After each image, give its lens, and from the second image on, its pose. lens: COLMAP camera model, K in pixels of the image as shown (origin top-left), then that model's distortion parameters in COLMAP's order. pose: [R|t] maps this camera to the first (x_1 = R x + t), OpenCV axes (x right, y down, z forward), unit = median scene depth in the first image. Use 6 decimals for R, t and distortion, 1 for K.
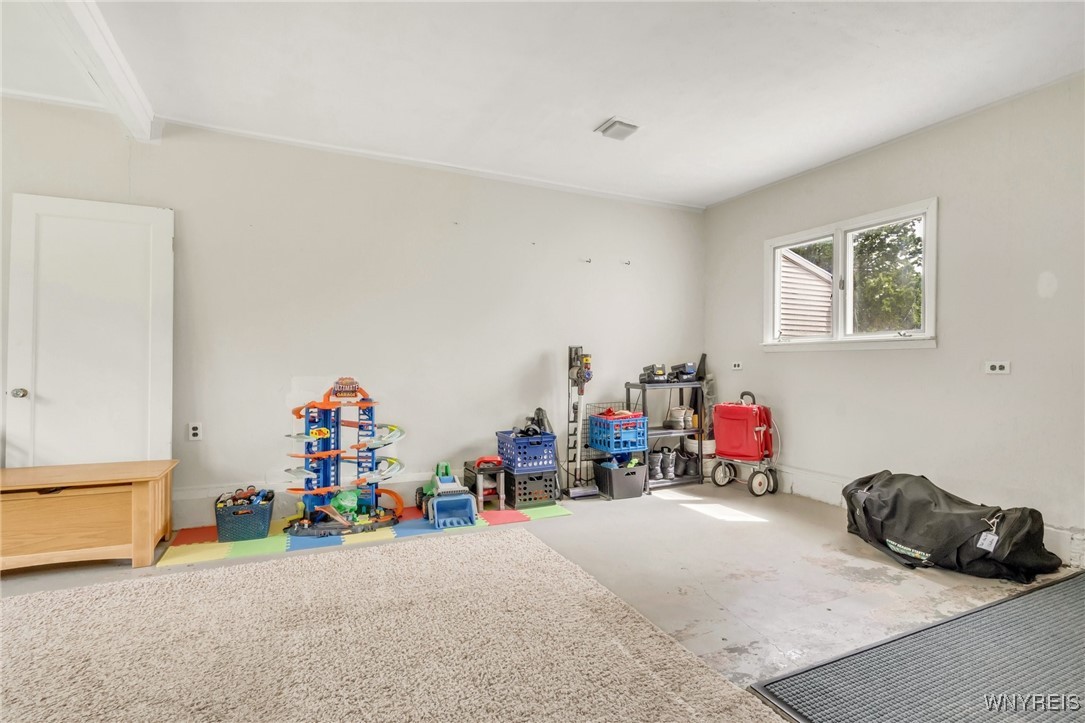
lens RADIAL K [[523.4, 0, 542.5], [0, 523.4, 361.5], [0, 0, 1]] dist [-0.000376, -0.000997]
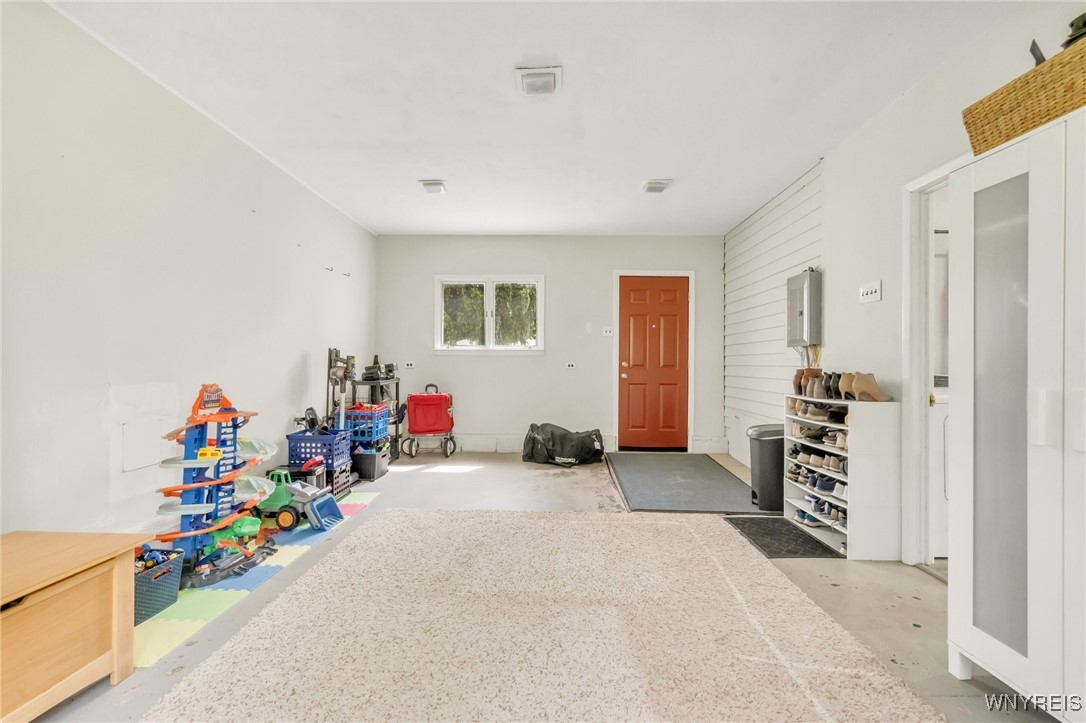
lens RADIAL K [[510.2, 0, 543.1], [0, 510.2, 357.7], [0, 0, 1]] dist [-0.004145, 0.000802]
pose [[0.444531, 0.005822, 0.895744, -0.848434], [-0.007674, 0.999967, -0.002691, -0.012444], [-0.895730, -0.005677, 0.444561, 0.182550]]
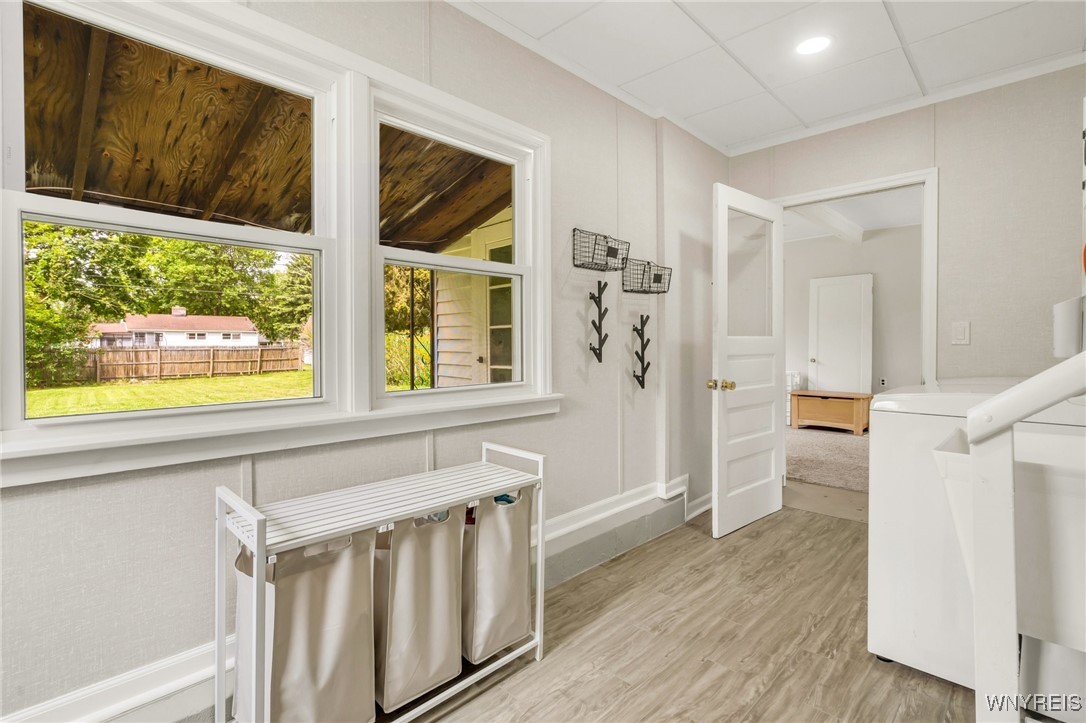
lens RADIAL K [[514.0, 0, 546.5], [0, 514.0, 349.5], [0, 0, 1]] dist [-0.009718, 0.000253]
pose [[0.350744, 0.002730, -0.936468, 0.679201], [0.003437, 0.999985, 0.004202, -0.005120], [0.936465, -0.004692, 0.350729, -0.843067]]
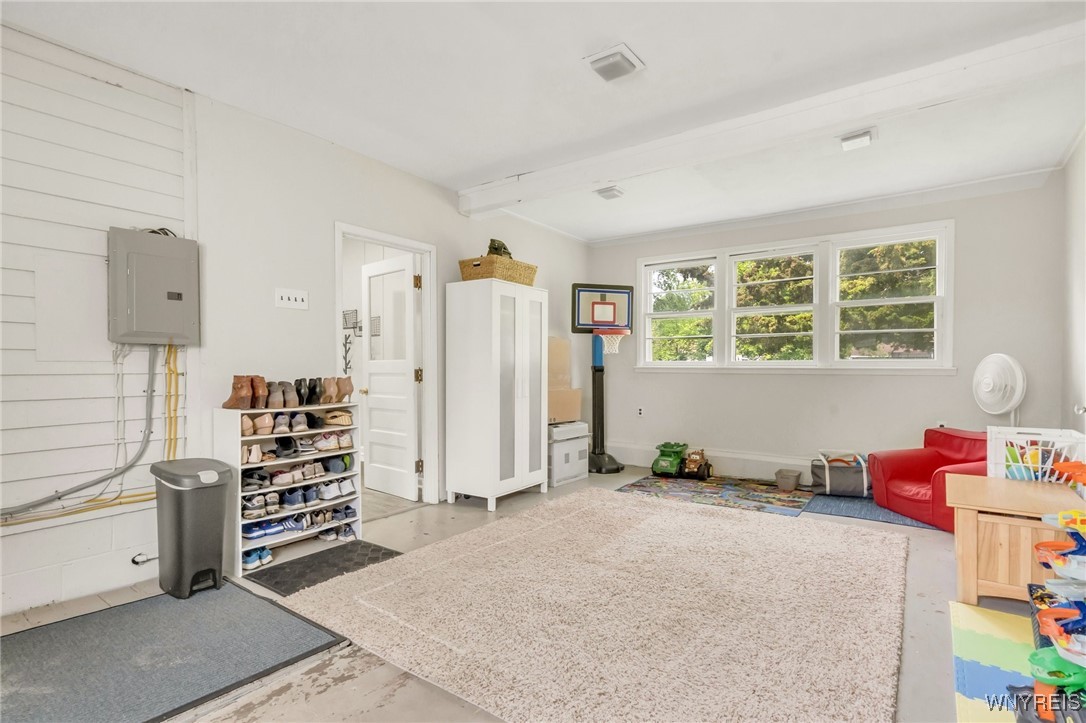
lens RADIAL K [[522.8, 0, 543.0], [0, 522.8, 361.5], [0, 0, 1]] dist [-0.000360, 0.000268]
pose [[-0.880227, -0.017869, -0.474216, 0.290730], [-0.016274, 0.999840, -0.007468, -0.020996], [0.474274, 0.001144, -0.880377, 1.141754]]
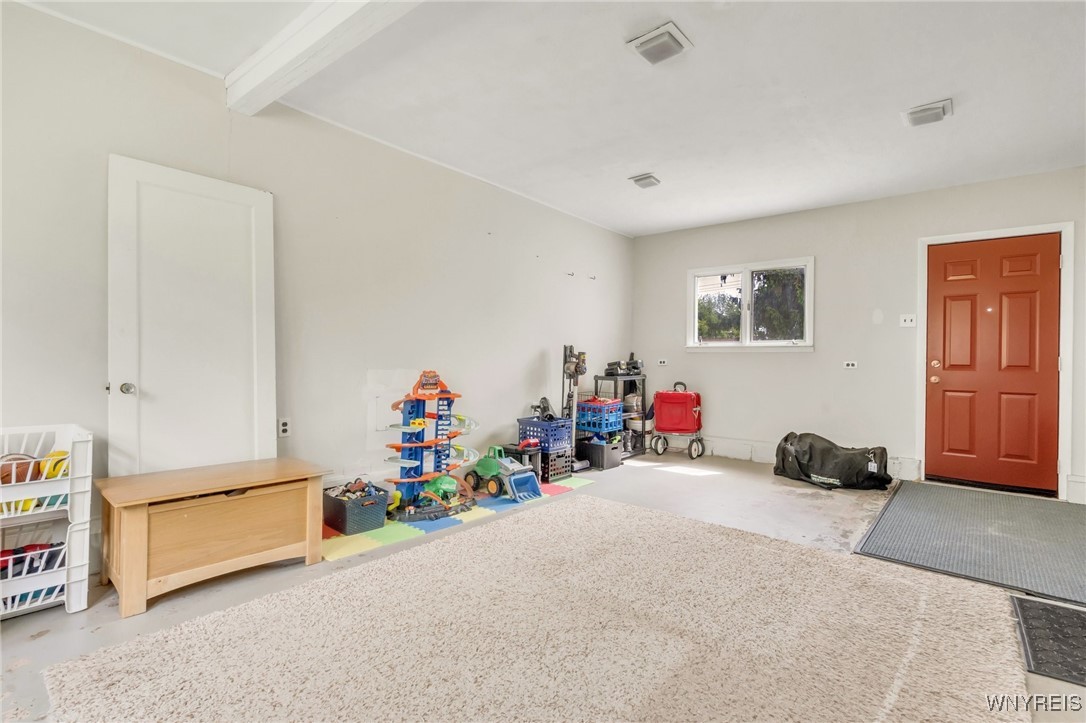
lens RADIAL K [[508.9, 0, 538.8], [0, 508.9, 352.0], [0, 0, 1]] dist [-0.002907, 0.000906]
pose [[0.907380, 0.016202, 0.419998, -0.604459], [-0.012007, 0.999848, -0.012631, 0.002149], [-0.420139, 0.006418, 0.907437, -0.034492]]
